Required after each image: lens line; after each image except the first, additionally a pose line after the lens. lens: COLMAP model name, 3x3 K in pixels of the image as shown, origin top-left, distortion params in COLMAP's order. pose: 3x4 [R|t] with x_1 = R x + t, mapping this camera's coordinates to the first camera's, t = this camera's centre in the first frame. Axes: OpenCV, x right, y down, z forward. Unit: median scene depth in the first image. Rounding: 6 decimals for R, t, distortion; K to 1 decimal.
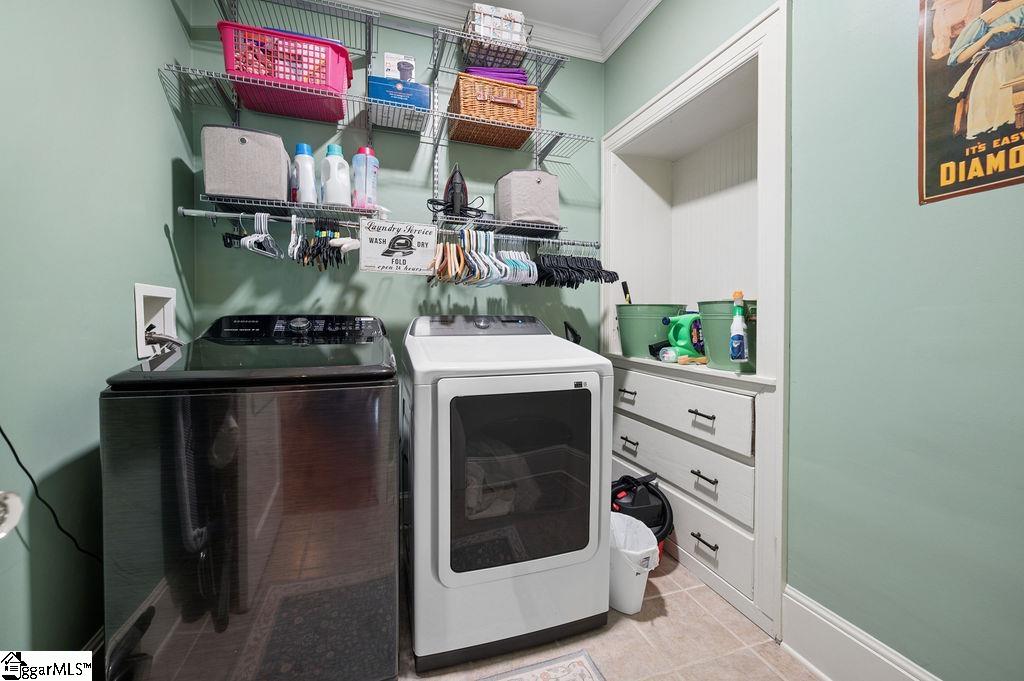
lens RADIAL K [[412.7, 0, 506.9], [0, 412.7, 333.9], [0, 0, 1]] dist [-0.008888, 0.001710]
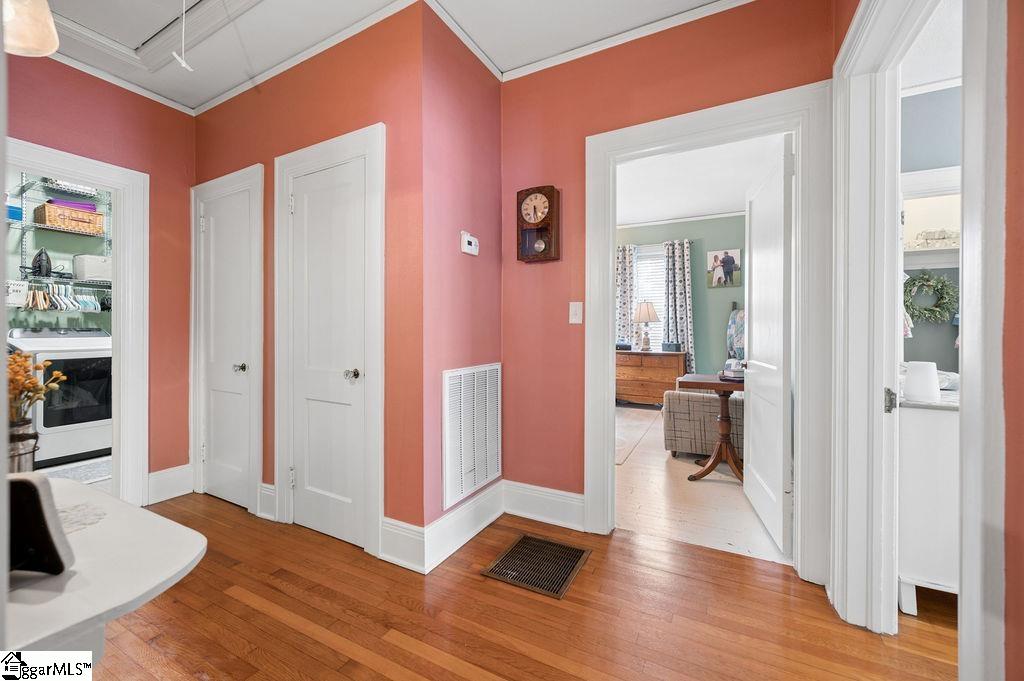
lens RADIAL K [[412.7, 0, 520.1], [0, 412.7, 333.3], [0, 0, 1]] dist [-0.008888, 0.001710]
pose [[0.717891, -0.002193, 0.696152, 0.144043], [0.017069, 0.999750, -0.014452, 0.045768], [-0.695947, 0.022257, 0.717748, -1.874129]]
